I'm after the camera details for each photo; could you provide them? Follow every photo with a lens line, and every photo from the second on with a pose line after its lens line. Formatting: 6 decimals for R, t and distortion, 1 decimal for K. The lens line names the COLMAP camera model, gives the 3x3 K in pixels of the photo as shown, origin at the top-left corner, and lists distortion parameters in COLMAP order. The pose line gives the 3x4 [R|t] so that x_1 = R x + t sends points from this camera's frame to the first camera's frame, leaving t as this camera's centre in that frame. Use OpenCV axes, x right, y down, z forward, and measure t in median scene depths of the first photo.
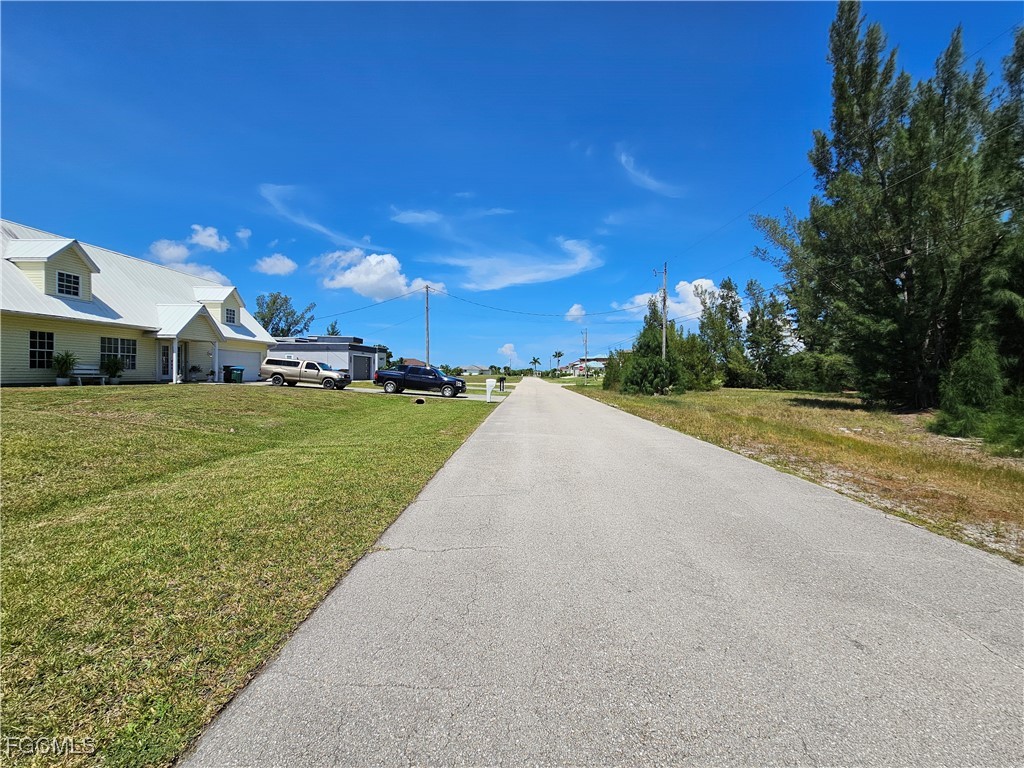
lens RADIAL K [[412.8, 0, 513.1], [0, 412.8, 380.7], [0, 0, 1]] dist [-0.007599, -0.000066]
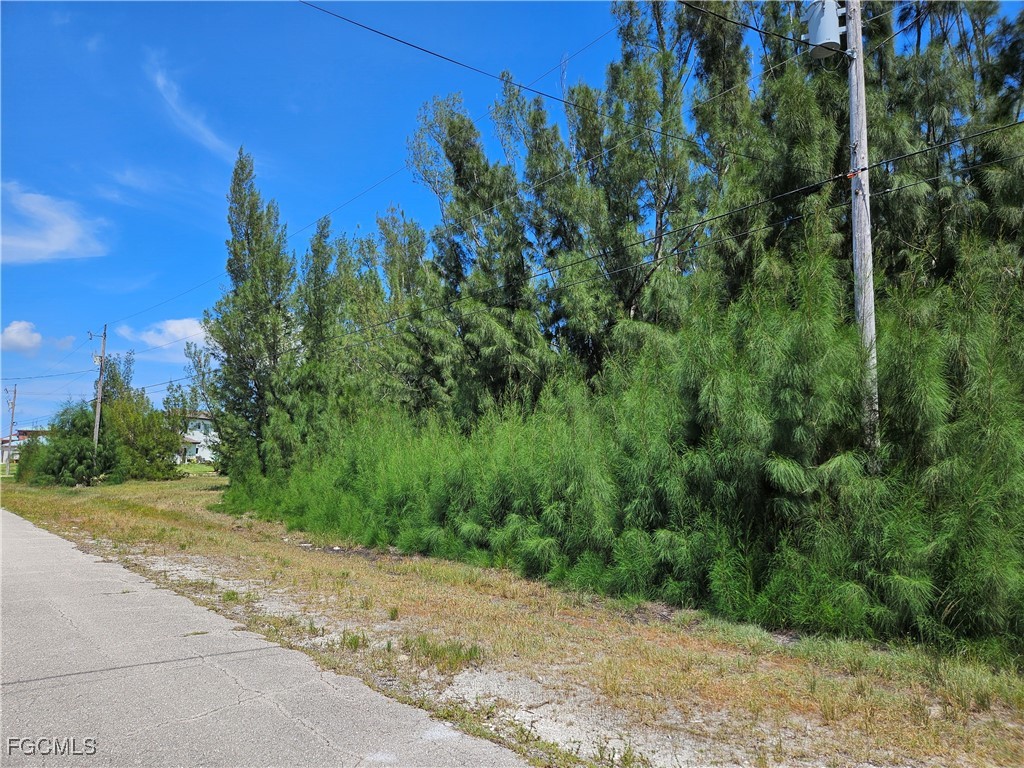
lens RADIAL K [[680.7, 0, 514.7], [0, 680.7, 383.8], [0, 0, 1]] dist [0.008891, 0.001465]
pose [[0.718751, 0.074699, 0.691243, 0.021422], [0.012180, 0.992706, -0.119942, 0.006013], [-0.695161, 0.094628, 0.712599, -0.535566]]
